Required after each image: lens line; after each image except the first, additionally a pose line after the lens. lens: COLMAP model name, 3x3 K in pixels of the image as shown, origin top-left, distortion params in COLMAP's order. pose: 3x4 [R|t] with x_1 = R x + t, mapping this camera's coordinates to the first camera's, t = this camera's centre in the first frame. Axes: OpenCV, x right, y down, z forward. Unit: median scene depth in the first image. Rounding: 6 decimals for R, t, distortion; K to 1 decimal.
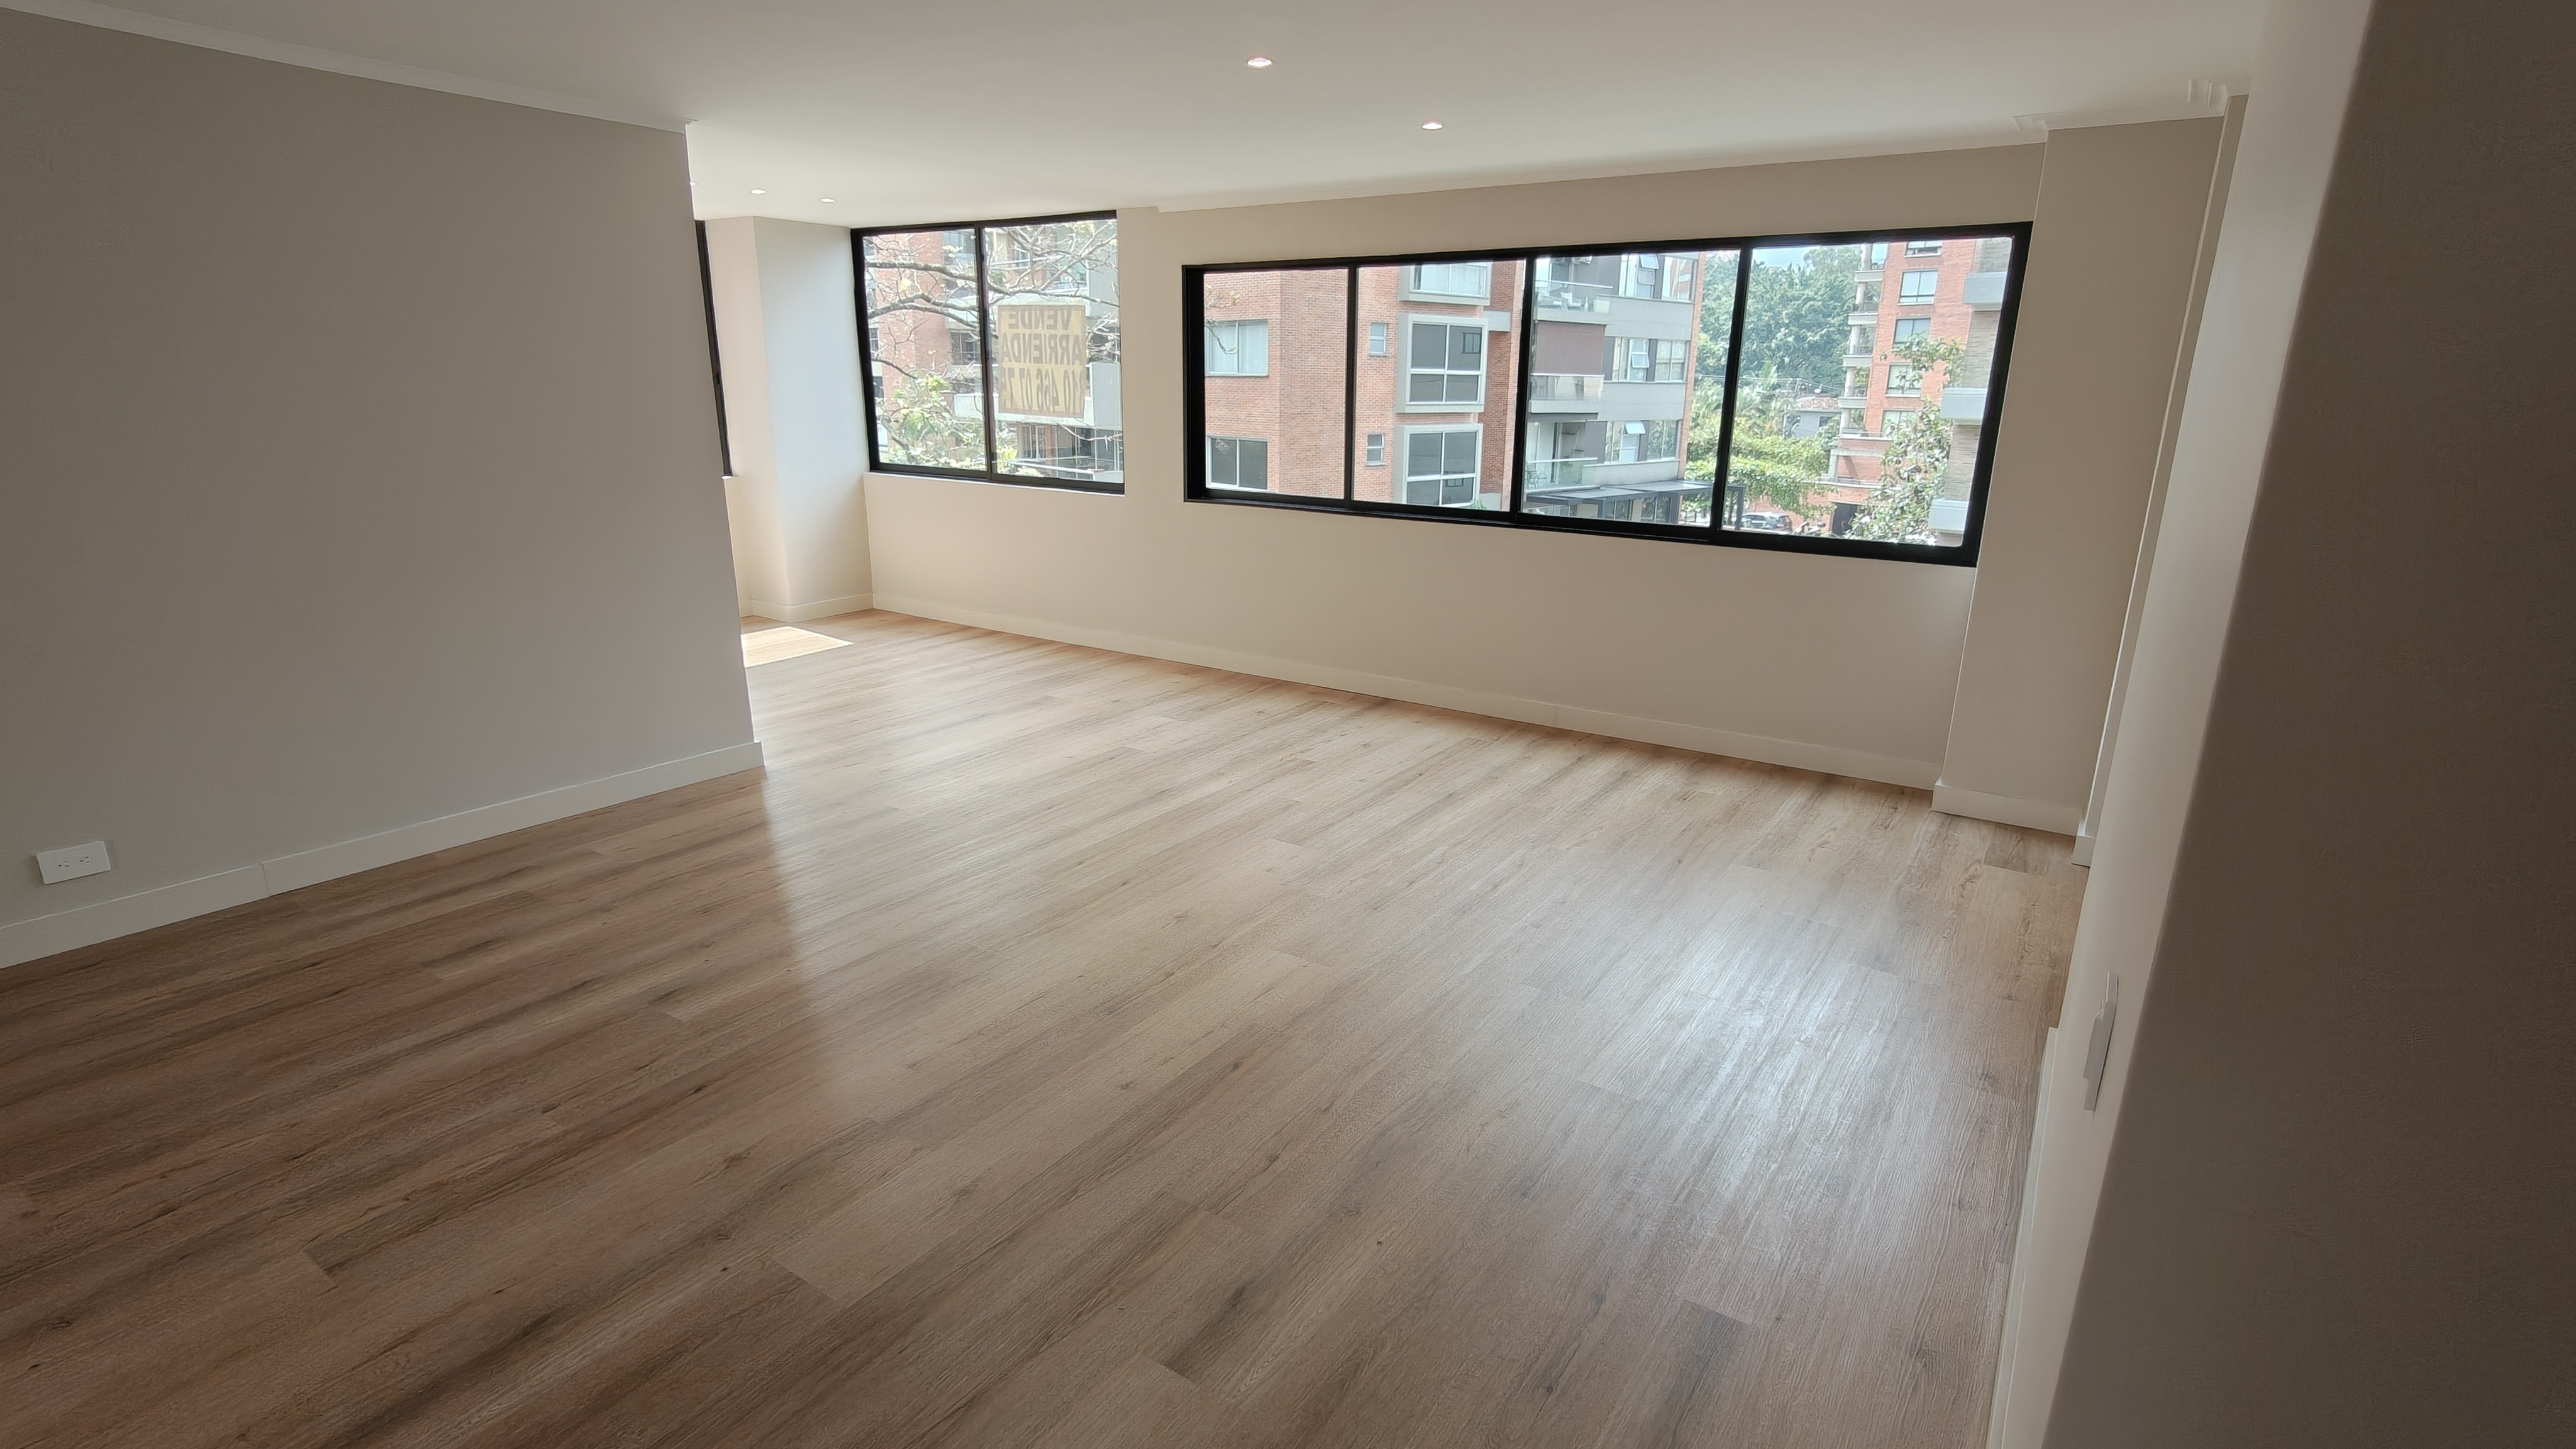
lens RADIAL K [[1227.7, 0, 1288.0], [0, 1227.7, 724.5], [0, 0, 1]] dist [0.002564, 0.000656]
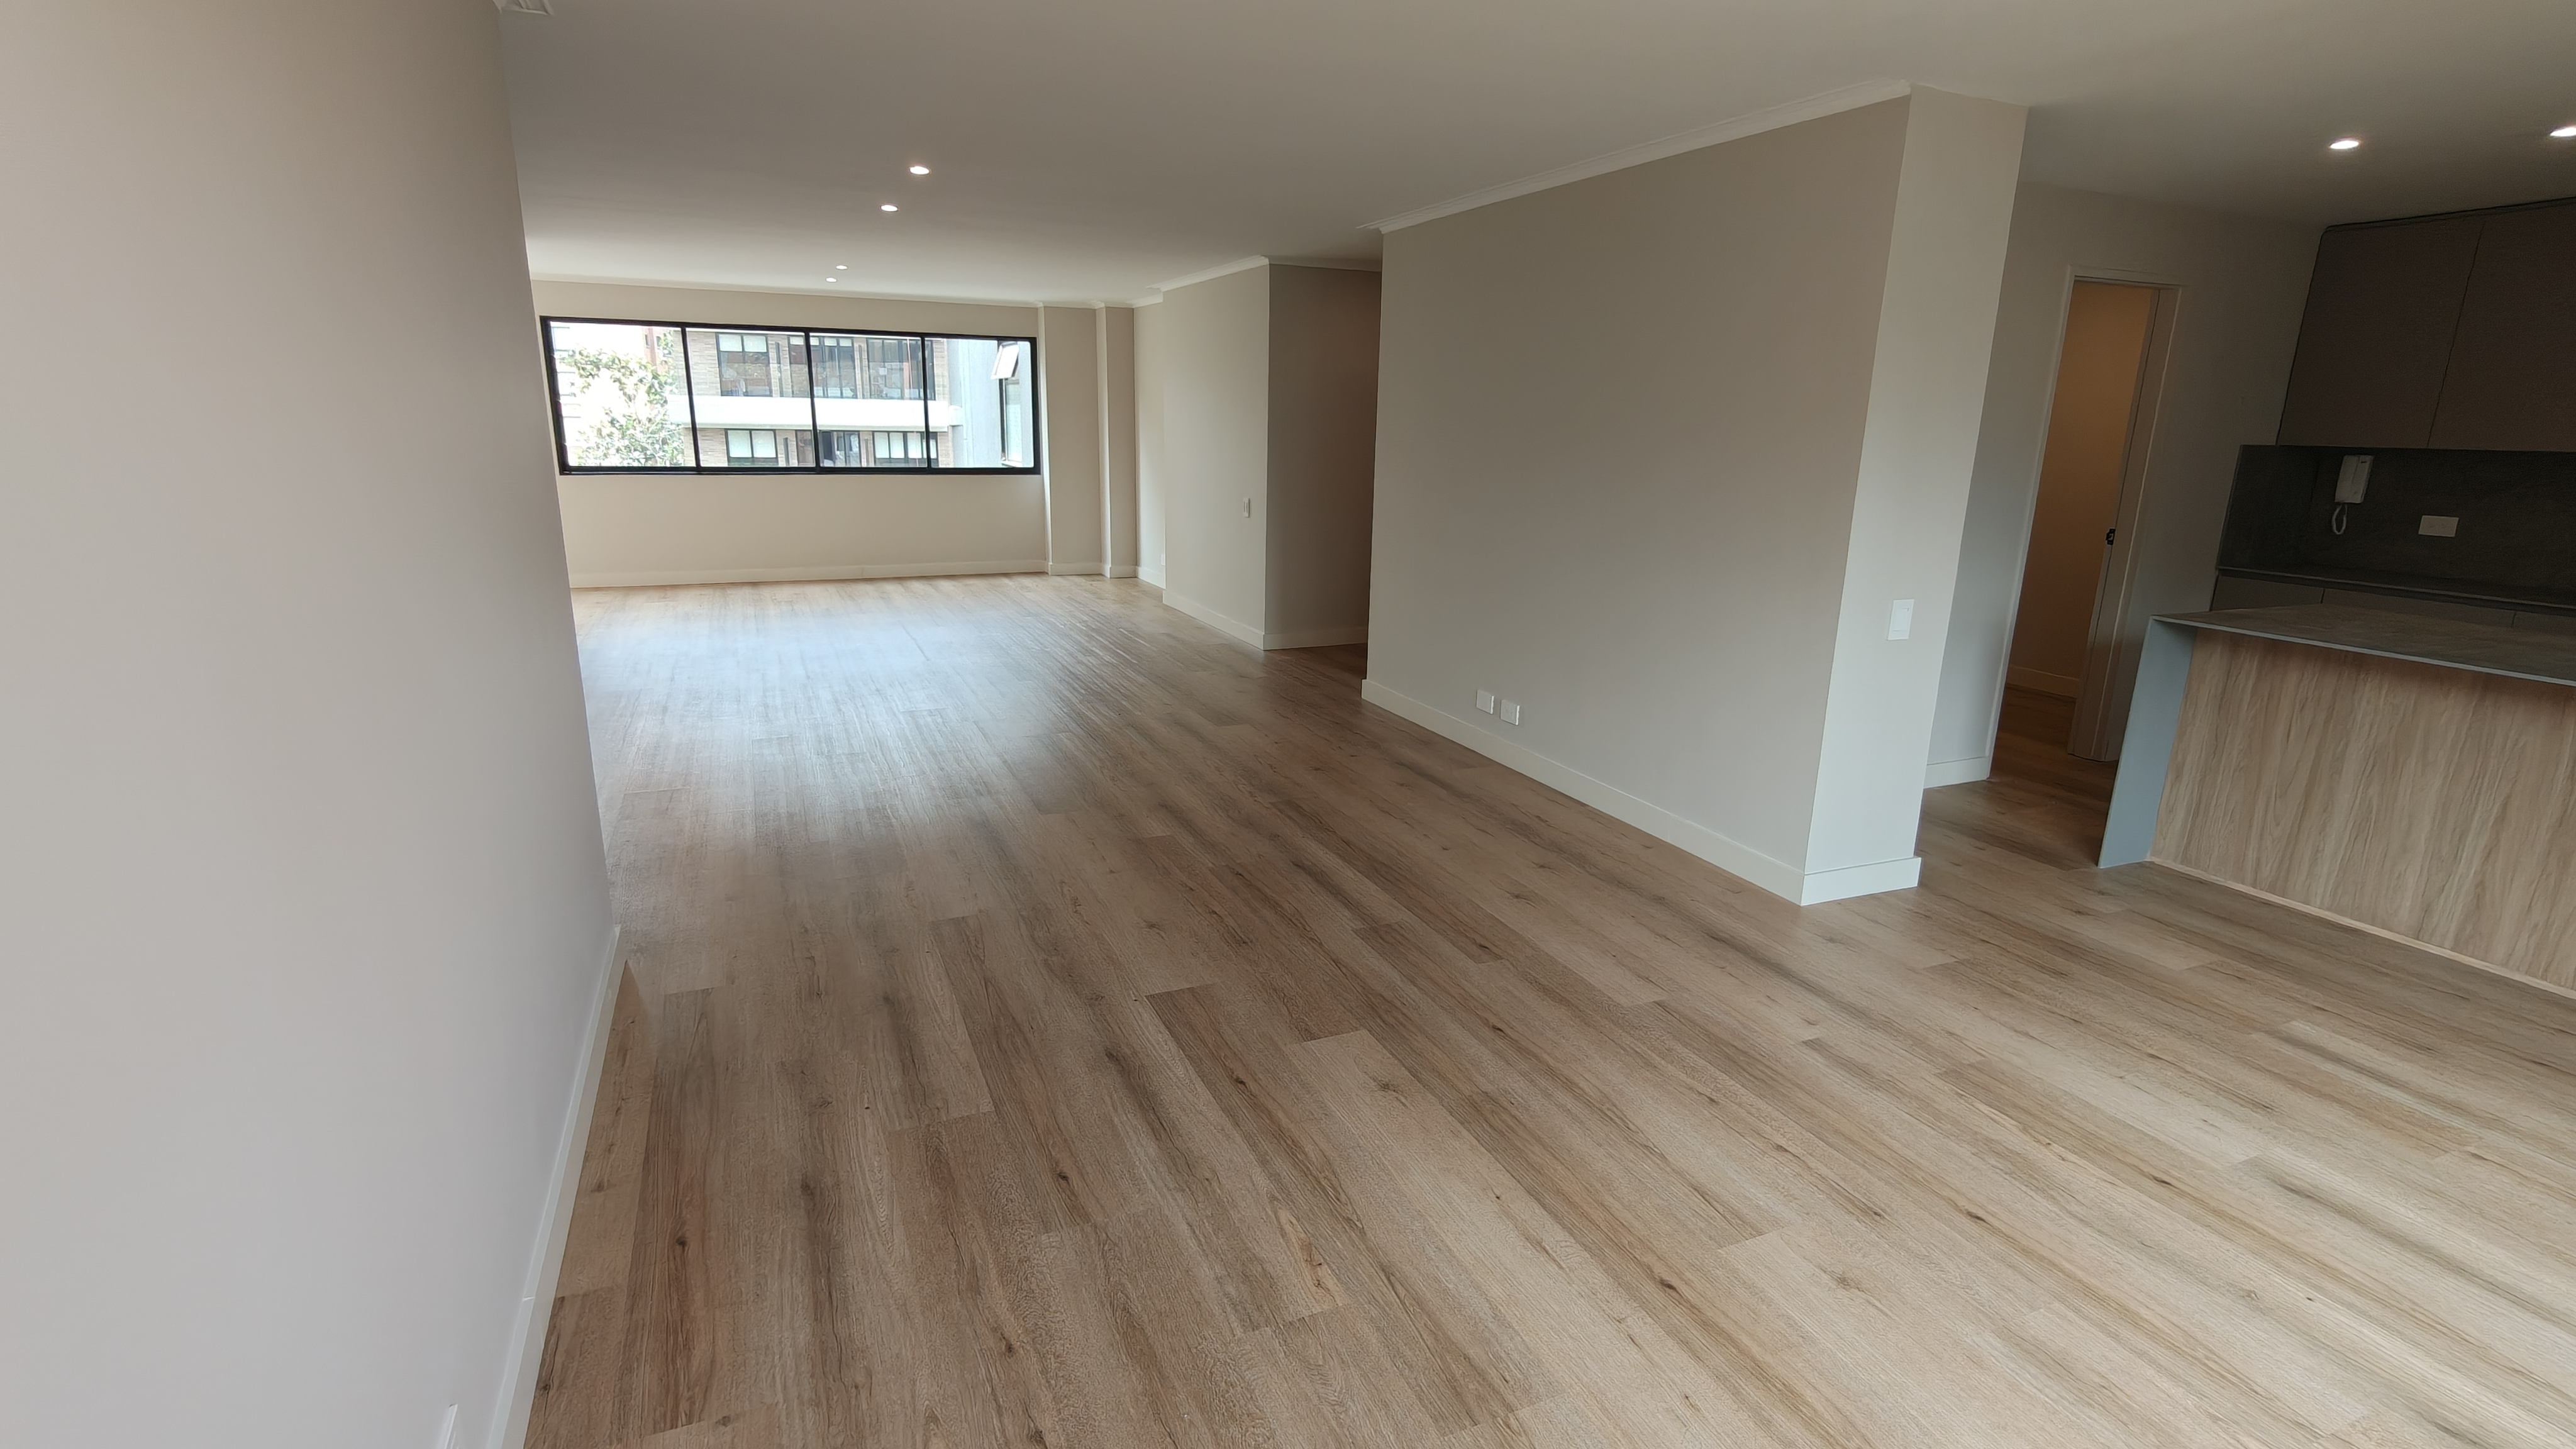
lens RADIAL K [[1227.7, 0, 1288.0], [0, 1227.7, 724.5], [0, 0, 1]] dist [0.002564, 0.000656]
pose [[0.531679, -0.211739, 0.820051, -1.037994], [0.215455, 0.970205, 0.110819, 0.152045], [-0.819083, 0.117764, 0.561458, -0.577855]]
